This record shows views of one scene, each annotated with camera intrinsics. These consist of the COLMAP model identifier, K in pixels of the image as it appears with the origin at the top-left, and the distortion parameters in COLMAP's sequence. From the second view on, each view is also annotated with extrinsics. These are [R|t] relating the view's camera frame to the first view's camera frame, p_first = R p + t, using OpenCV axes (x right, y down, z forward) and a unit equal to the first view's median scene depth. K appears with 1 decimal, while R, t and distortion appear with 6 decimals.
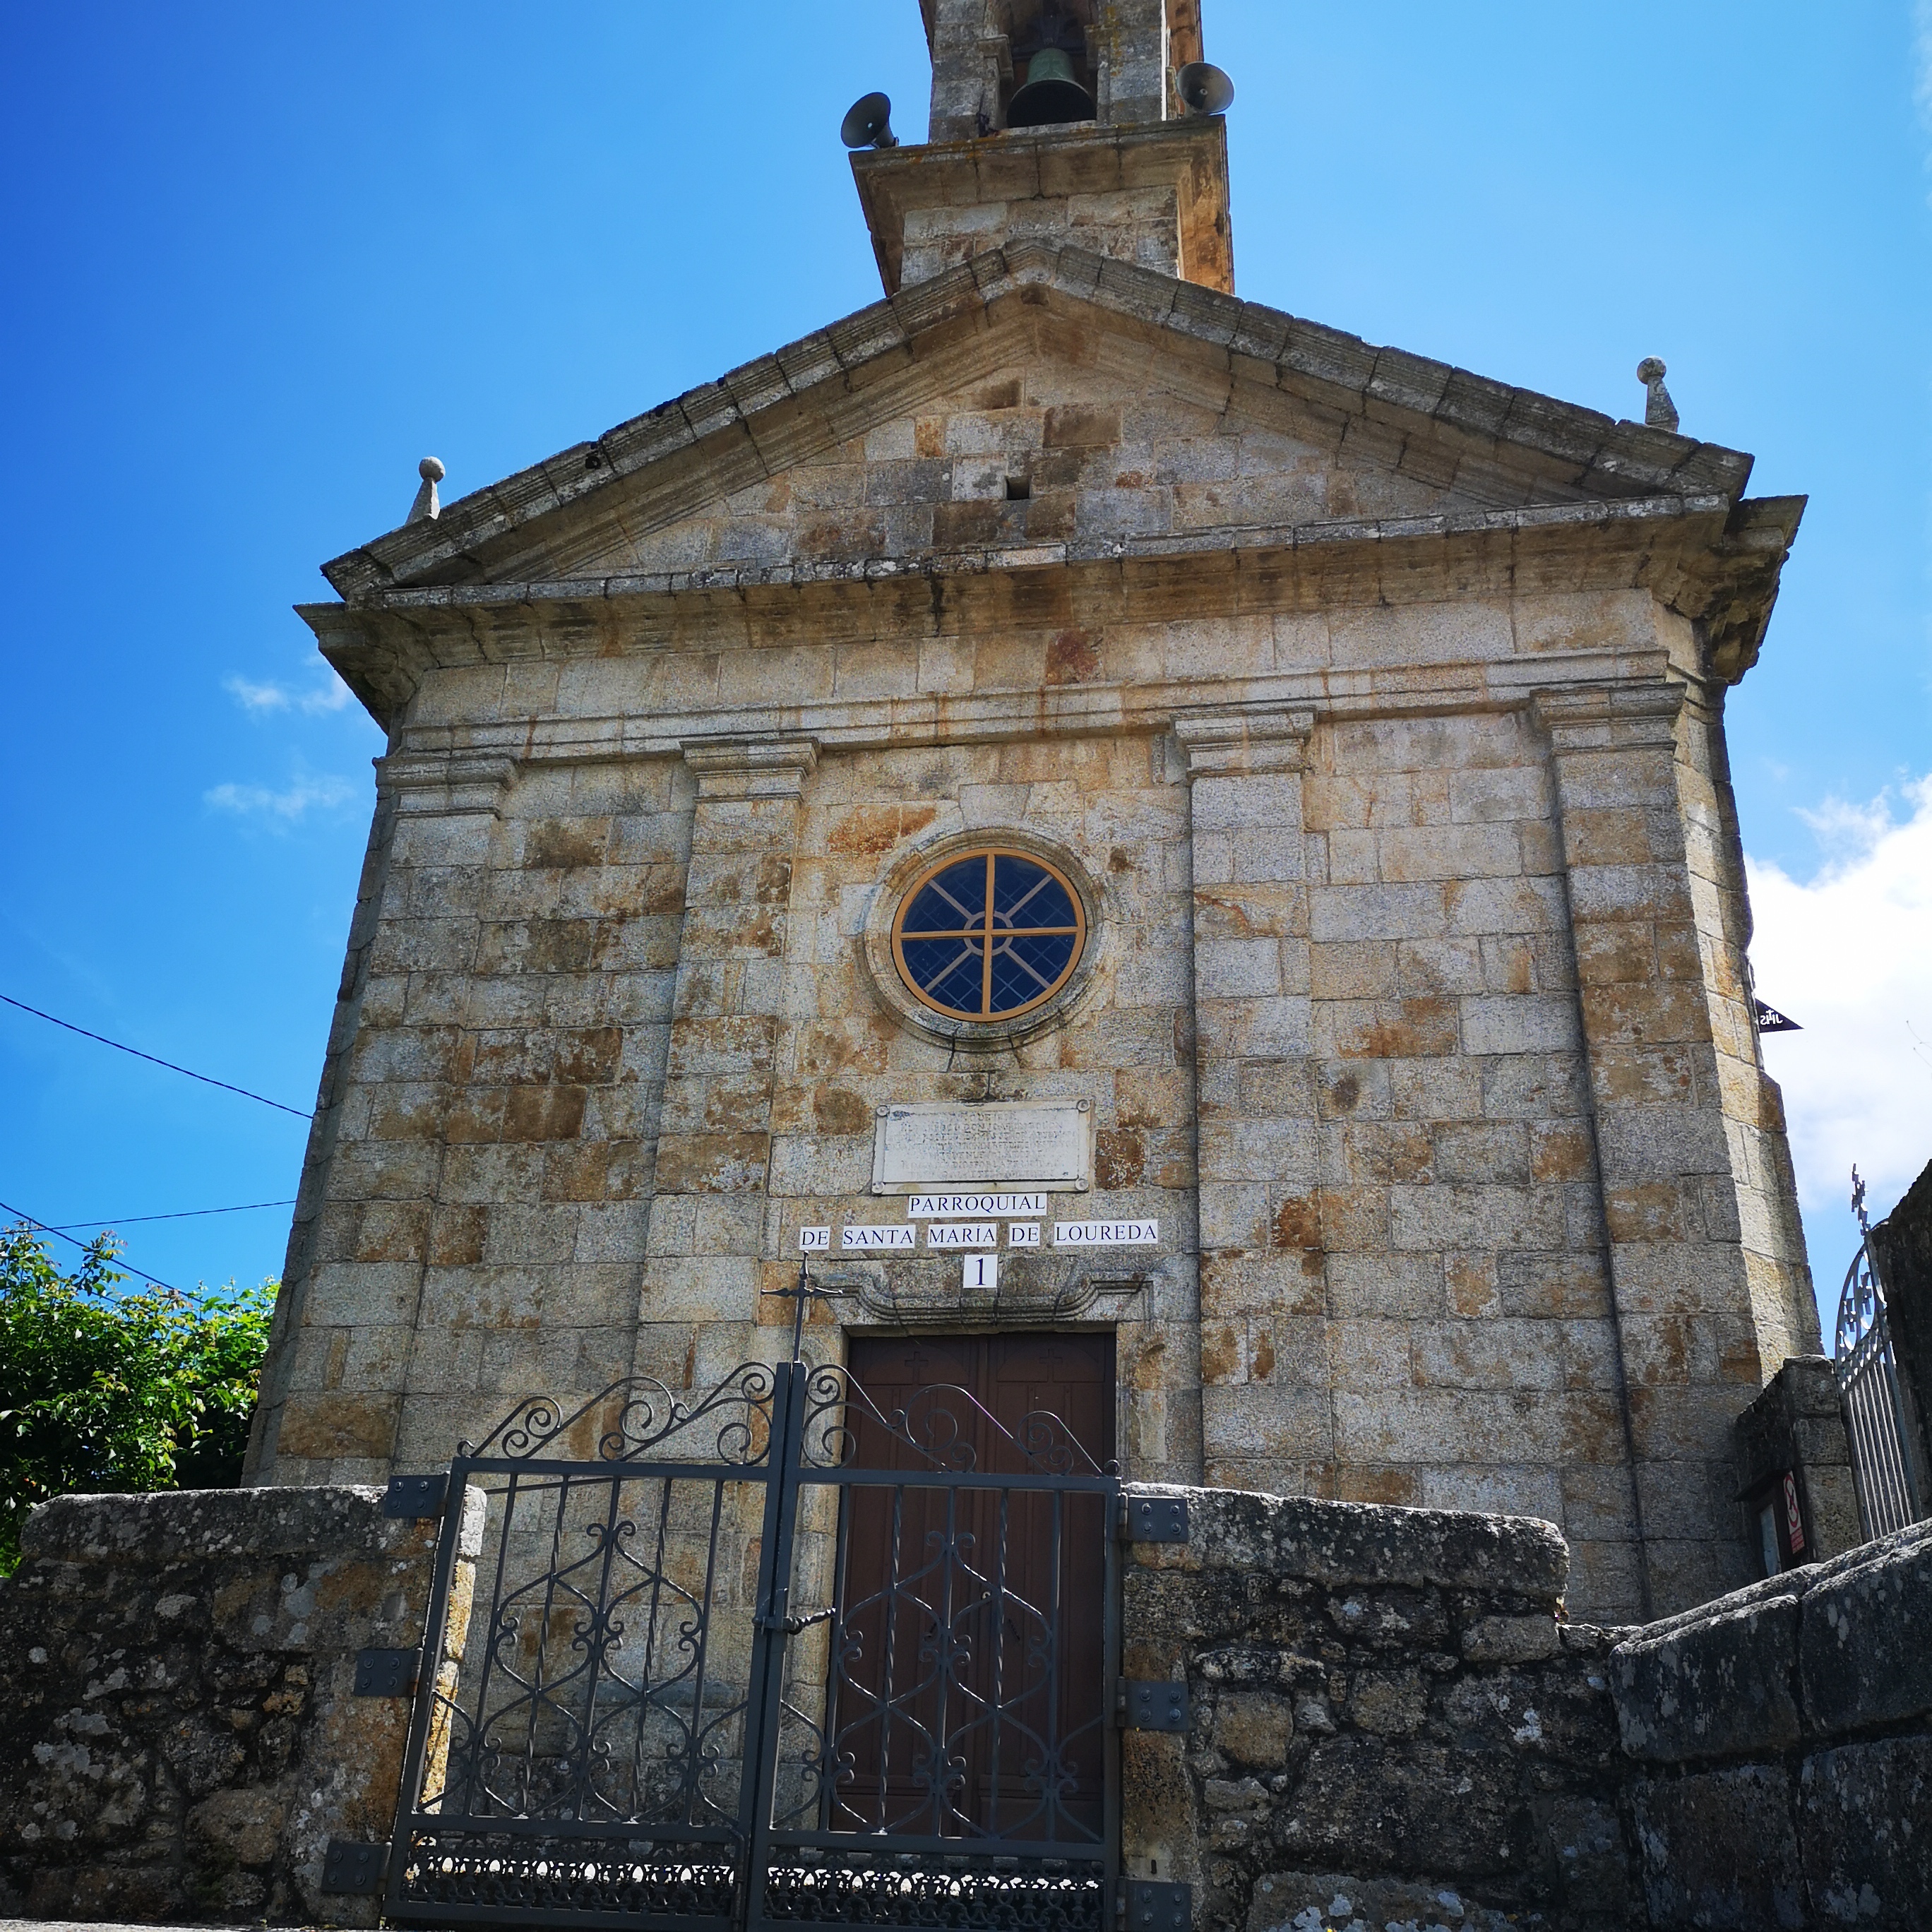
lens RADIAL K [[1918.1, 0, 954.5], [0, 1918.1, 967.6], [0, 0, 1]] dist [0.066935, -0.065994]
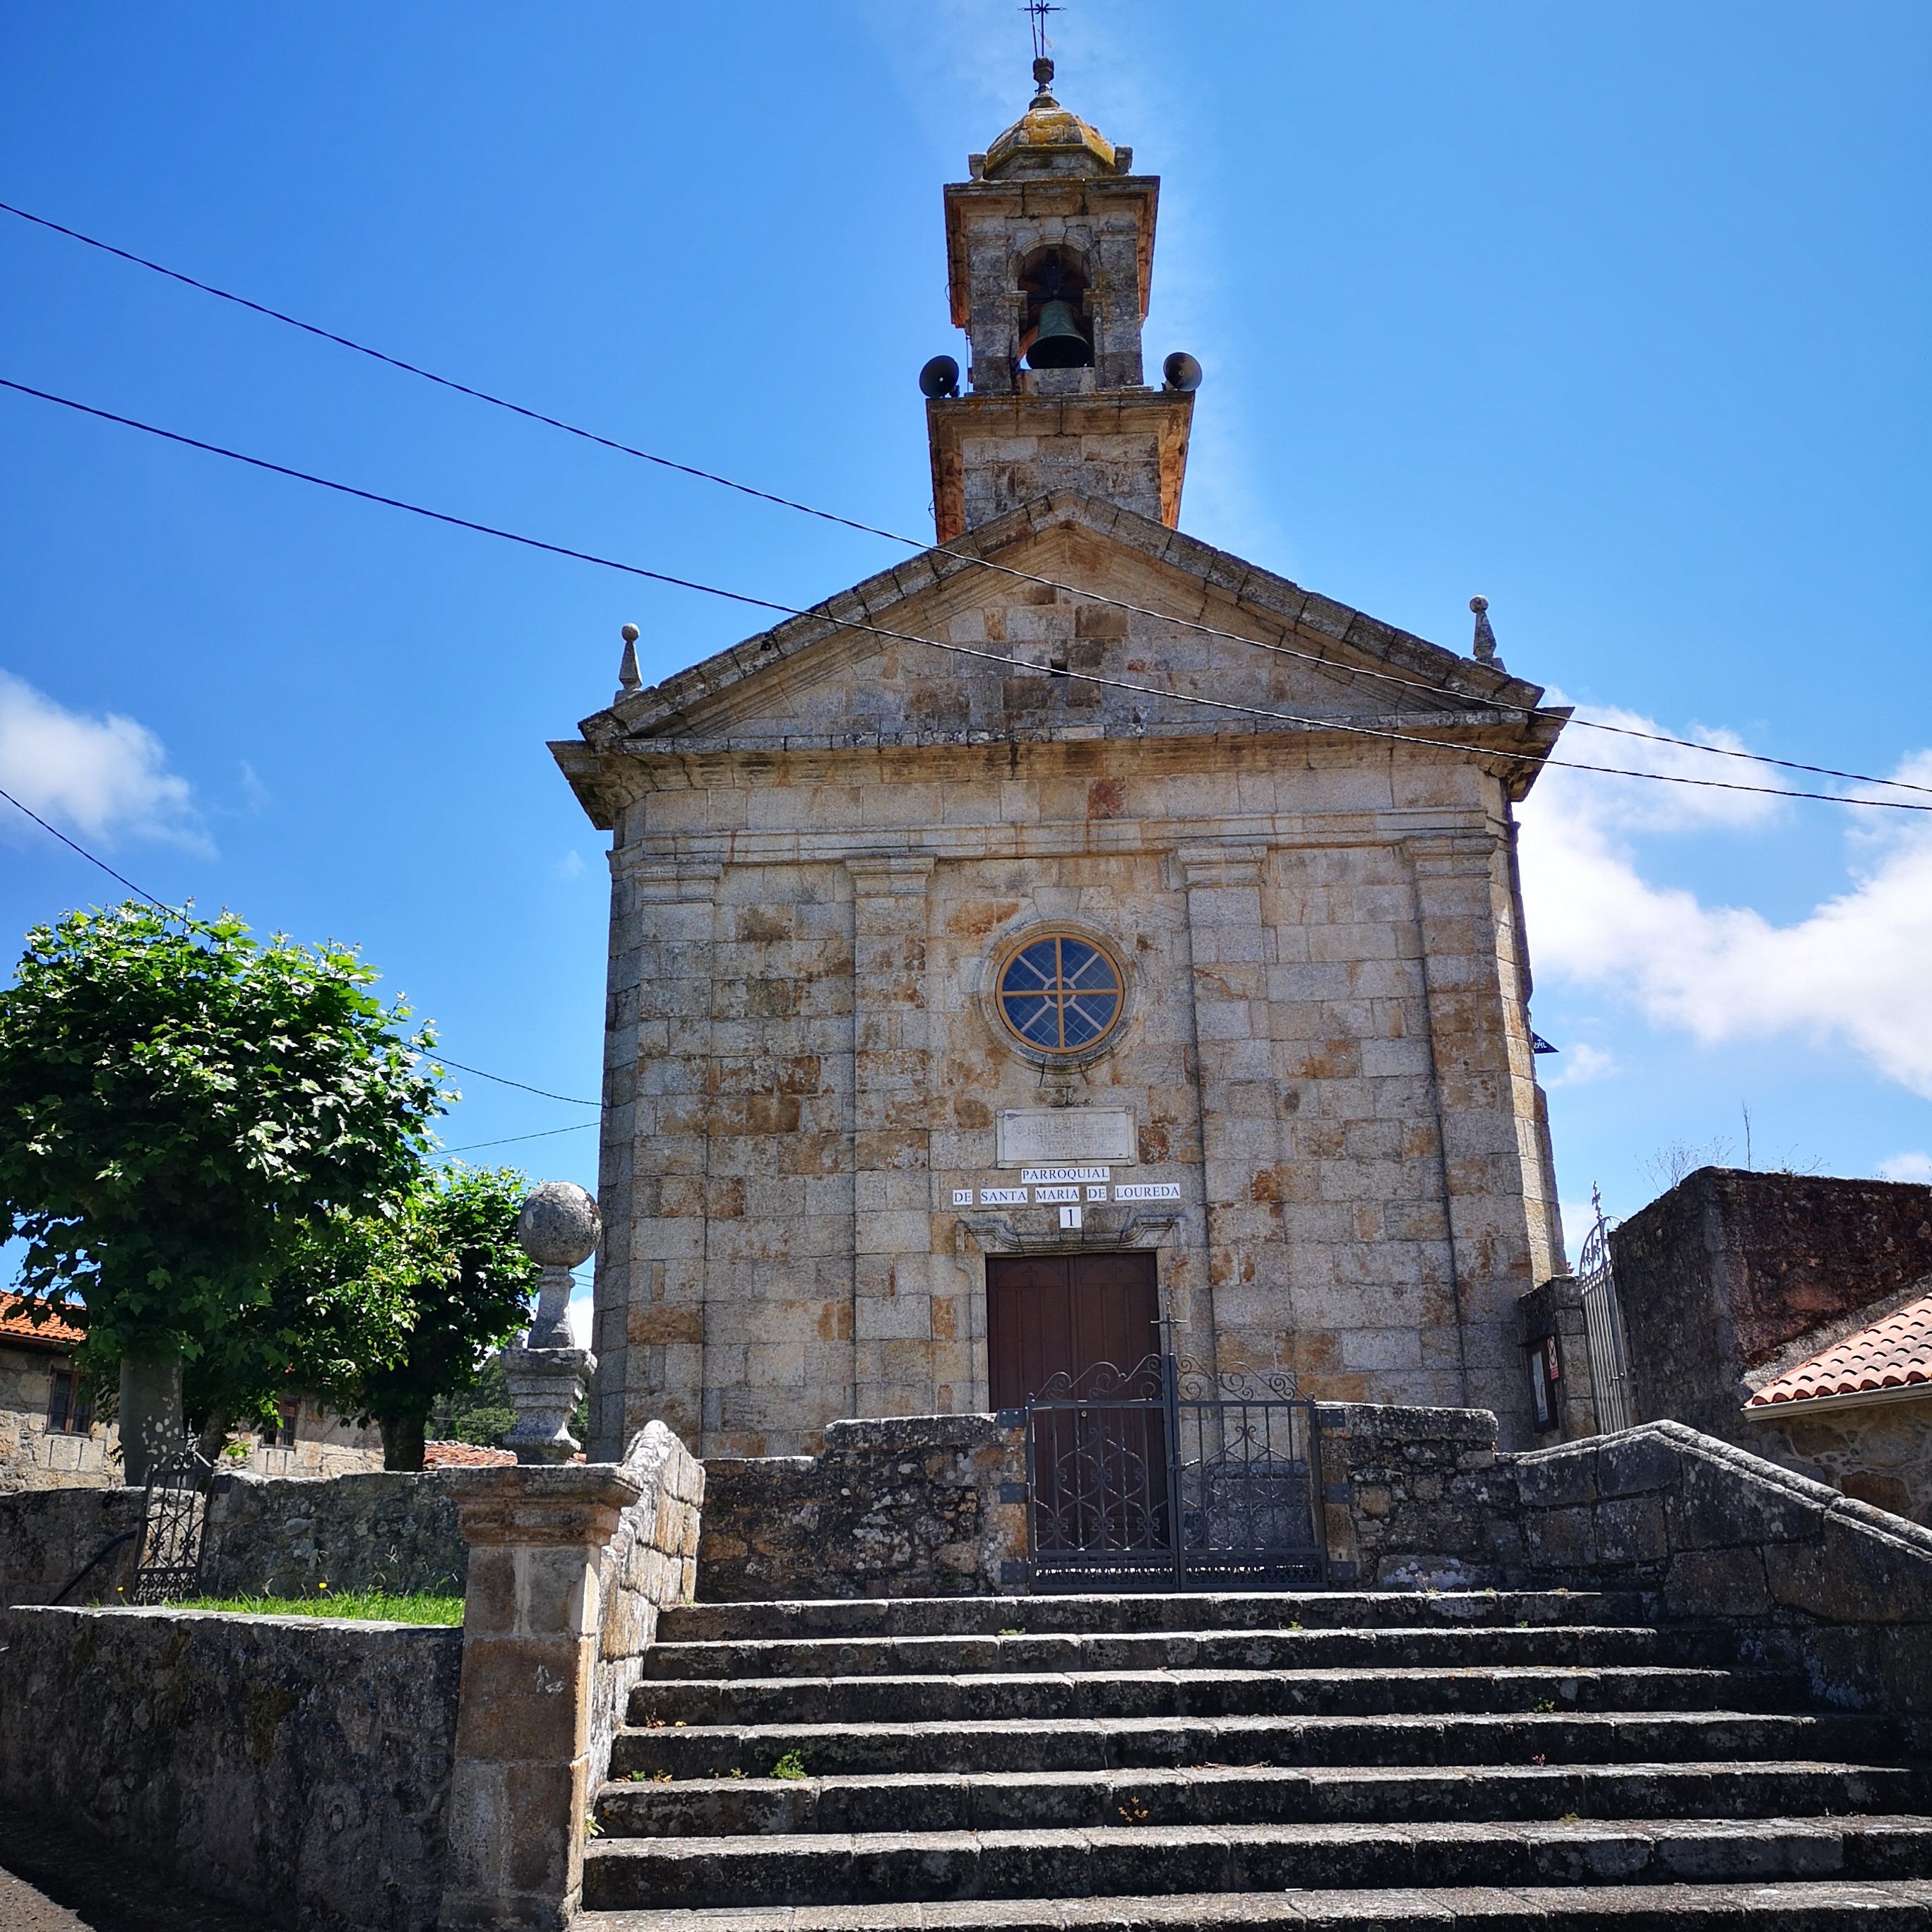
lens RADIAL K [[1918.1, 0, 954.5], [0, 1918.1, 967.6], [0, 0, 1]] dist [0.066935, -0.065994]
pose [[0.989924, -0.011738, 0.141113, -0.292800], [-0.006270, 0.991947, 0.126495, -0.240017], [-0.141461, -0.126105, 0.981879, -0.511463]]
